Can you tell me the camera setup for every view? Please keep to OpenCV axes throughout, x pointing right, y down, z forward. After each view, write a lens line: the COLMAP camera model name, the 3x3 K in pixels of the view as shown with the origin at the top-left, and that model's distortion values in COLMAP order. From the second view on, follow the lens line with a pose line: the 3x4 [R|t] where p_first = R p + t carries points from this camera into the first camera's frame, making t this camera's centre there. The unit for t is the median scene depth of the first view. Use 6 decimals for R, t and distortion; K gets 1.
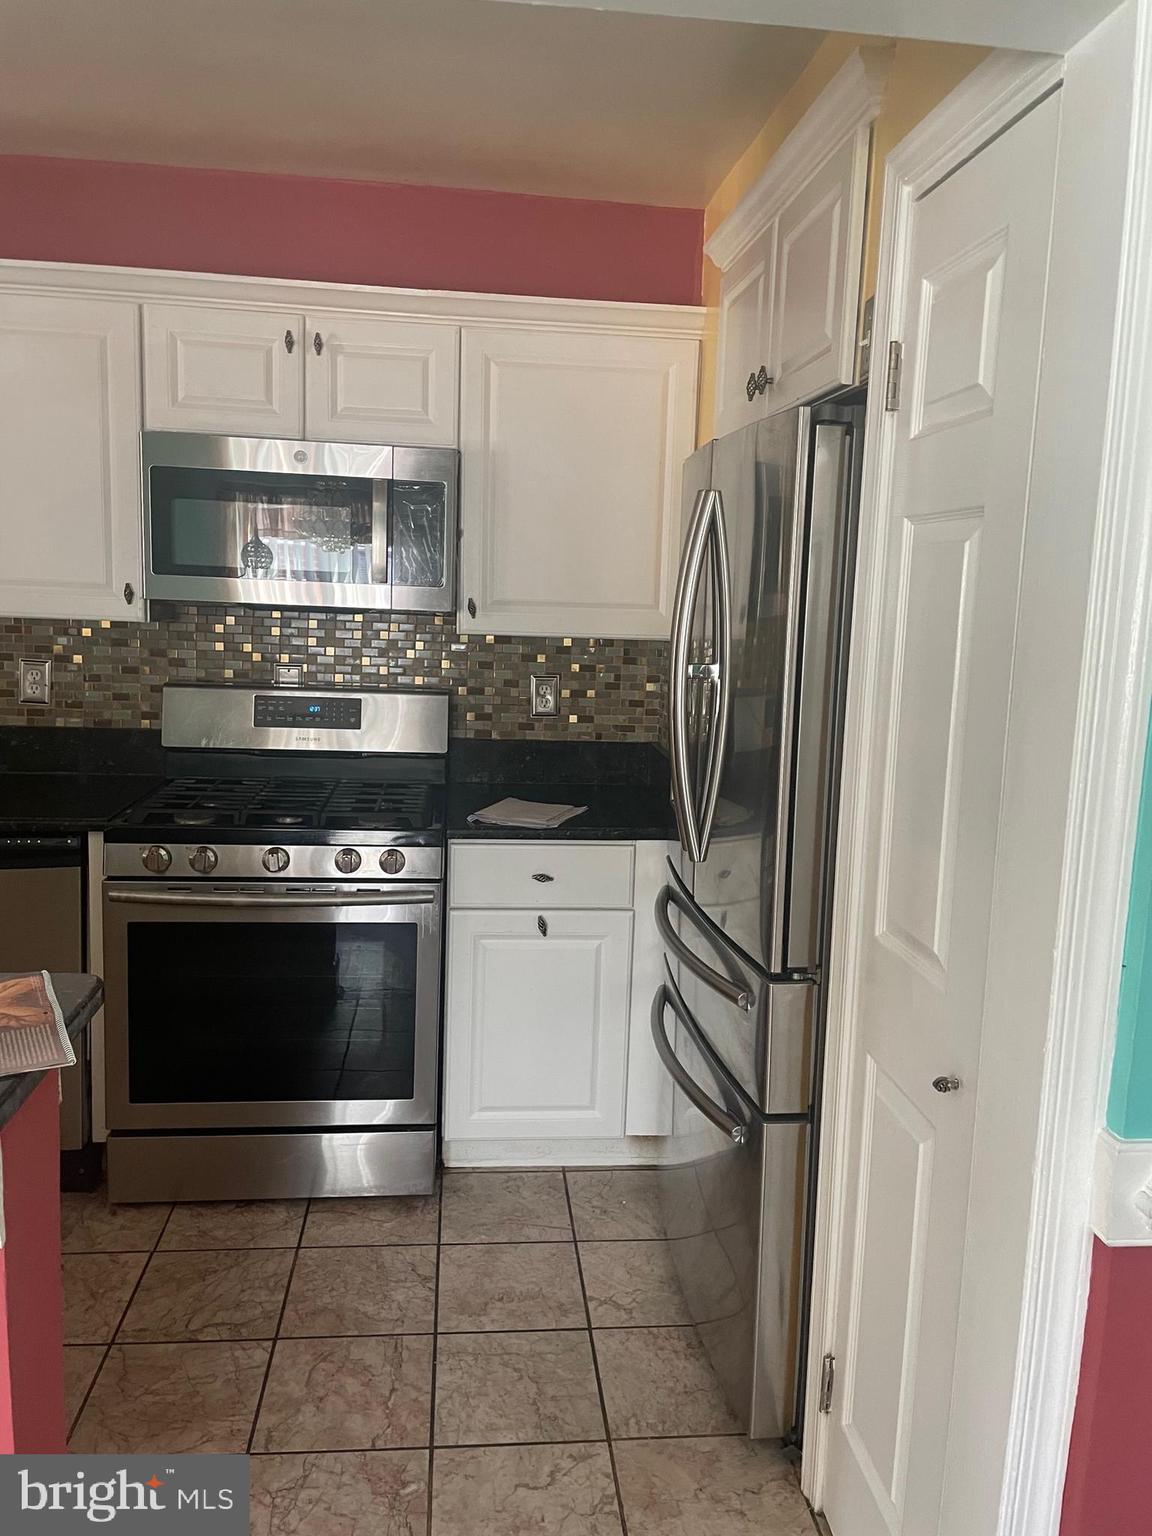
lens RADIAL K [[1158.4, 0, 576.0], [0, 1158.4, 768.0], [0, 0, 1]] dist [0.099075, -0.127321]
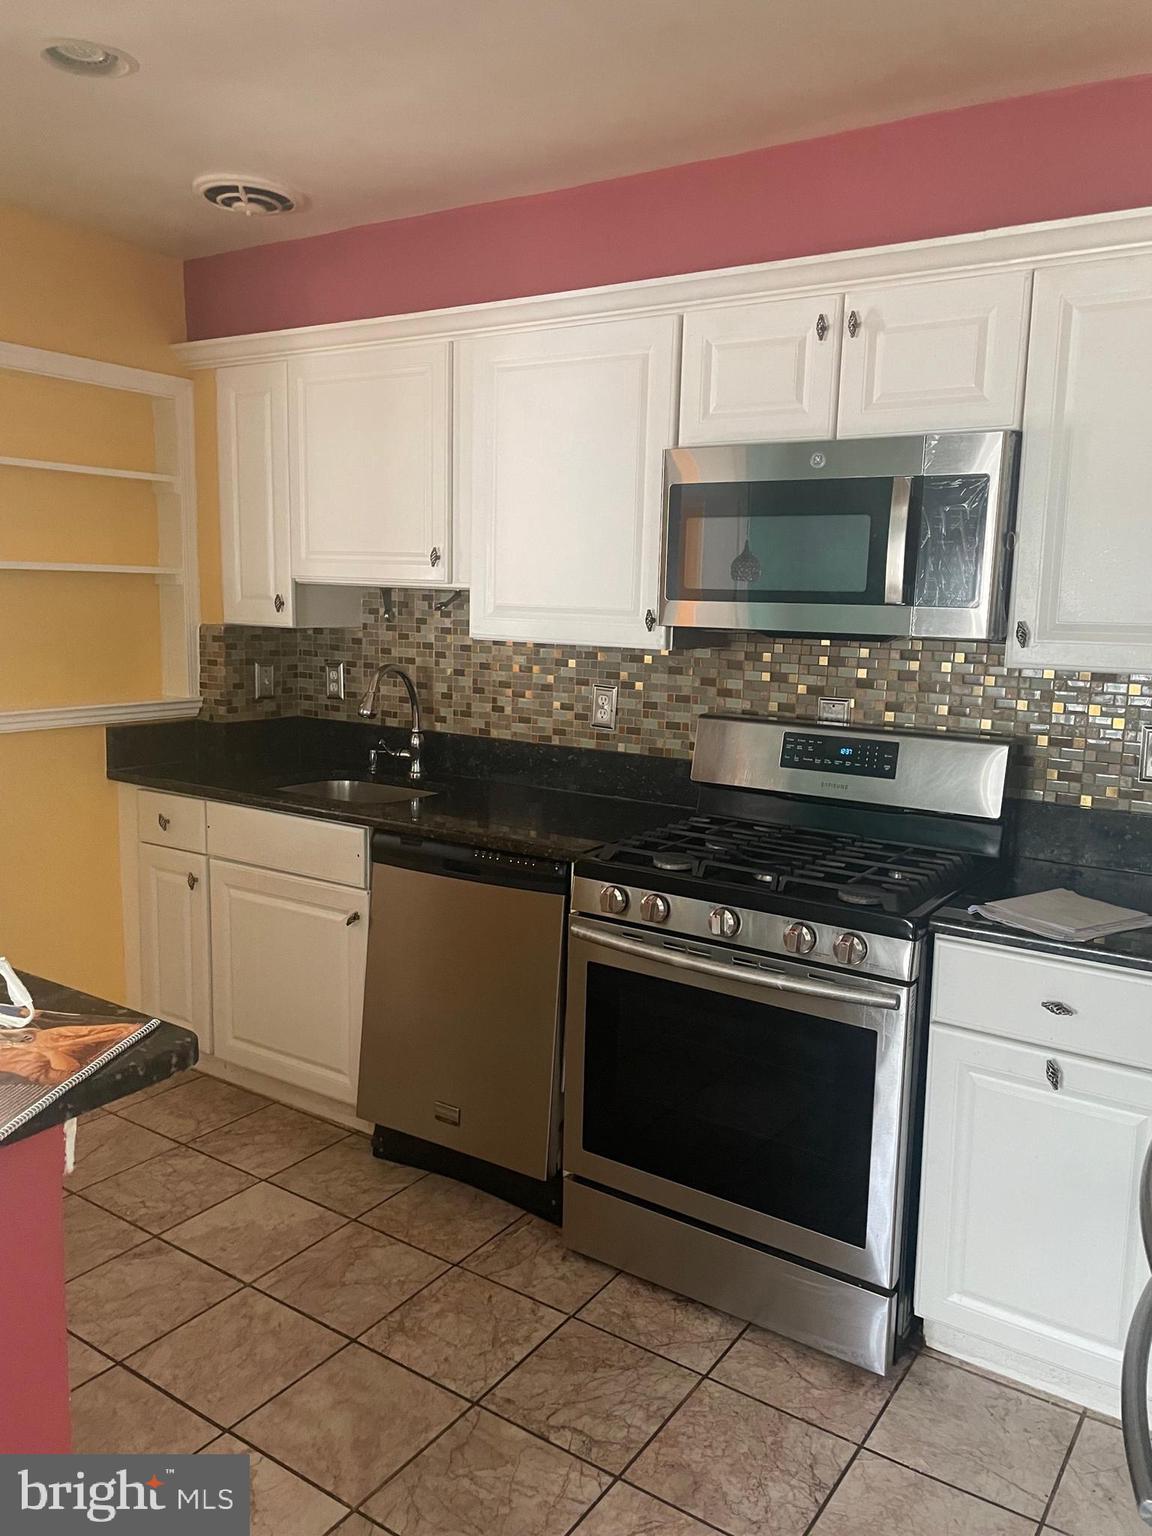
lens RADIAL K [[1158.4, 0, 576.0], [0, 1158.4, 768.0], [0, 0, 1]] dist [0.099075, -0.127321]
pose [[0.769750, 0.078582, -0.633490, 0.186386], [-0.091908, 0.995697, 0.011835, -0.033804], [0.631695, 0.049113, 0.773660, 0.231806]]
